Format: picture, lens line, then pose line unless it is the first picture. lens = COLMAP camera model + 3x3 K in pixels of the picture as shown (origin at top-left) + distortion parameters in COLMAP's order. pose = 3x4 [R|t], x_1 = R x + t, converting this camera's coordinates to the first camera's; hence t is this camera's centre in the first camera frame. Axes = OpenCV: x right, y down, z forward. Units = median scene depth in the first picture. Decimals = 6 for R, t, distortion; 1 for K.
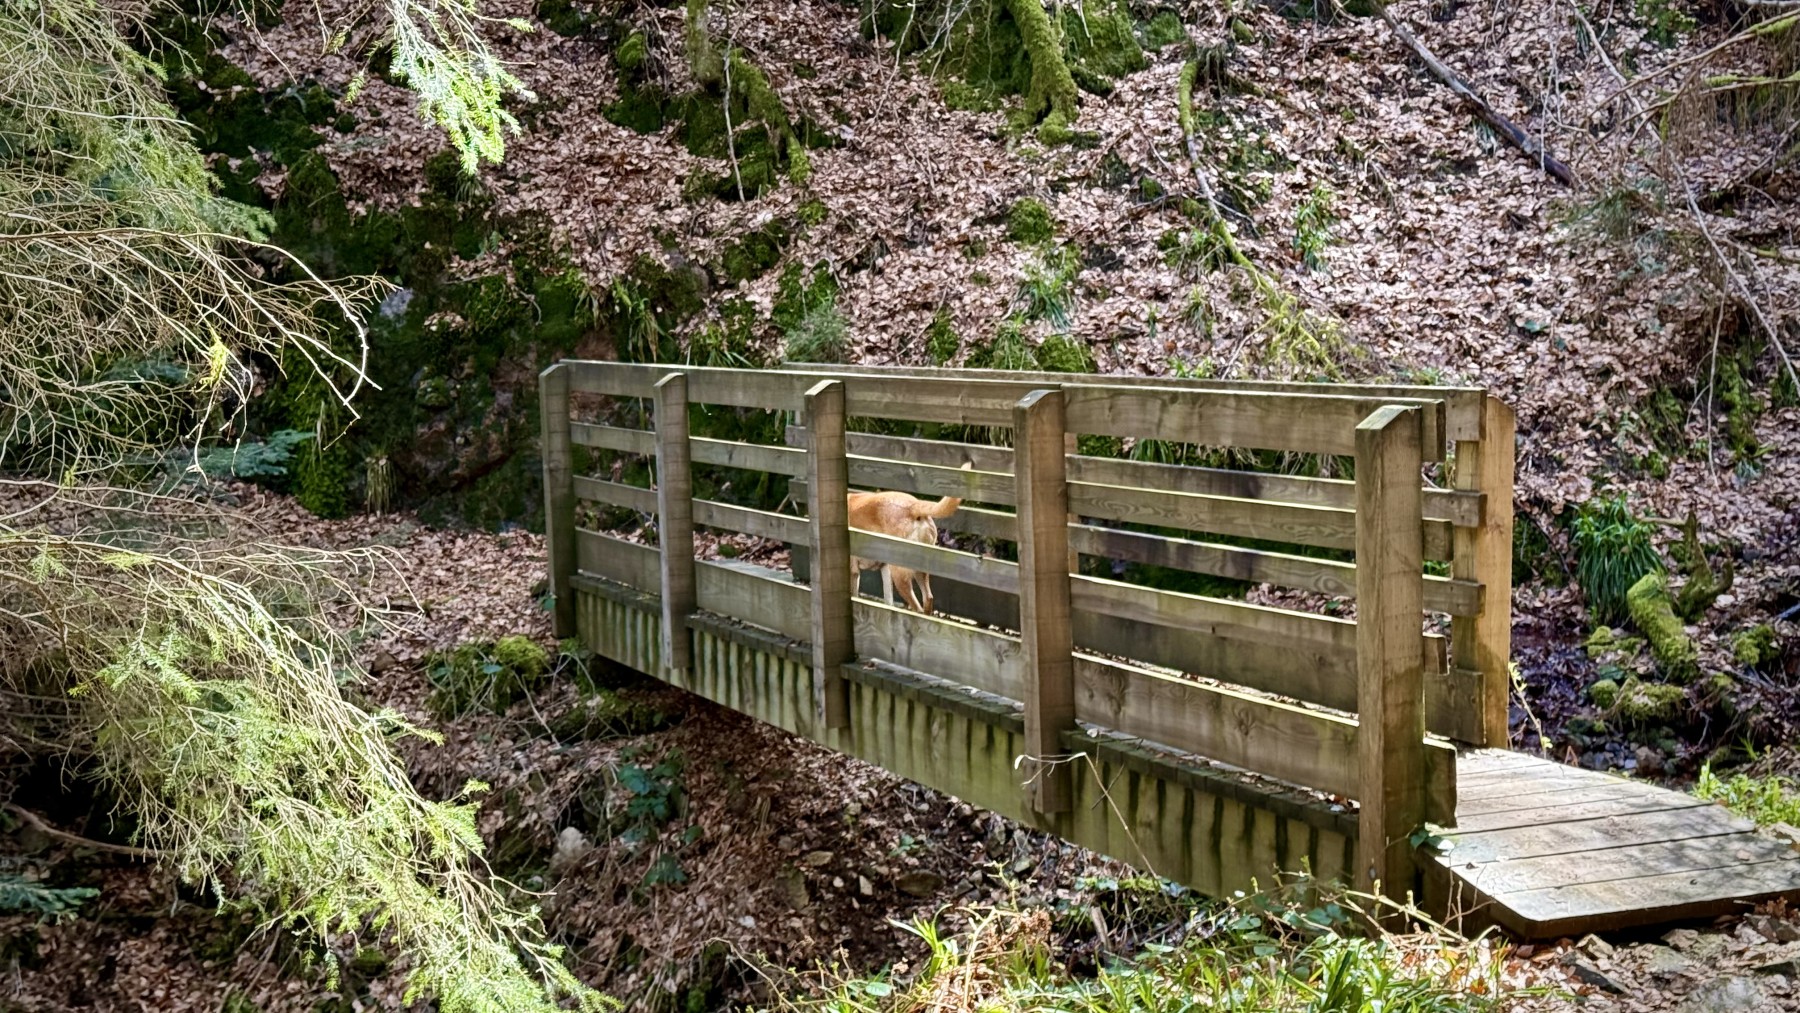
lens RADIAL K [[2452.8, 0, 901.1], [0, 2452.8, 507.4], [0, 0, 1]] dist [0.107428, 0.000000]
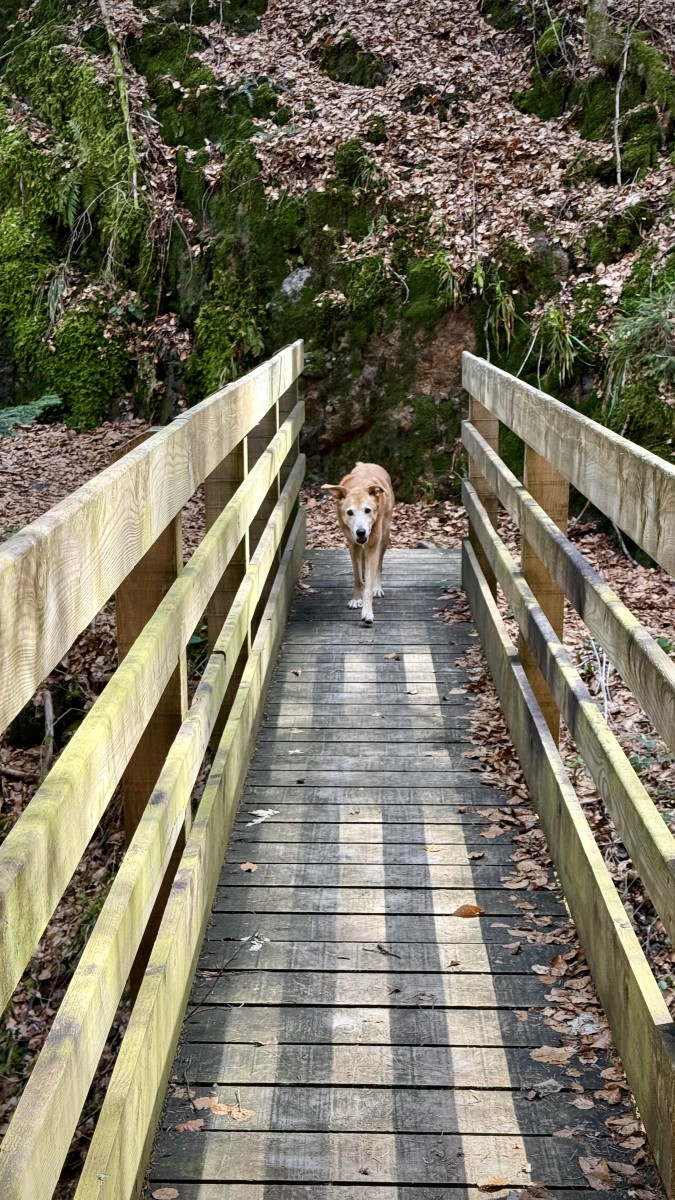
lens RADIAL K [[1635.2, 0, 336.4], [0, 1635.2, 598.4], [0, 0, 1]] dist [0.107428, 0.000000]
pose [[0.909061, 0.100655, -0.404324, 0.124663], [-0.055444, 0.990975, 0.122042, -0.031475], [0.412959, -0.088527, 0.906437, 0.315111]]
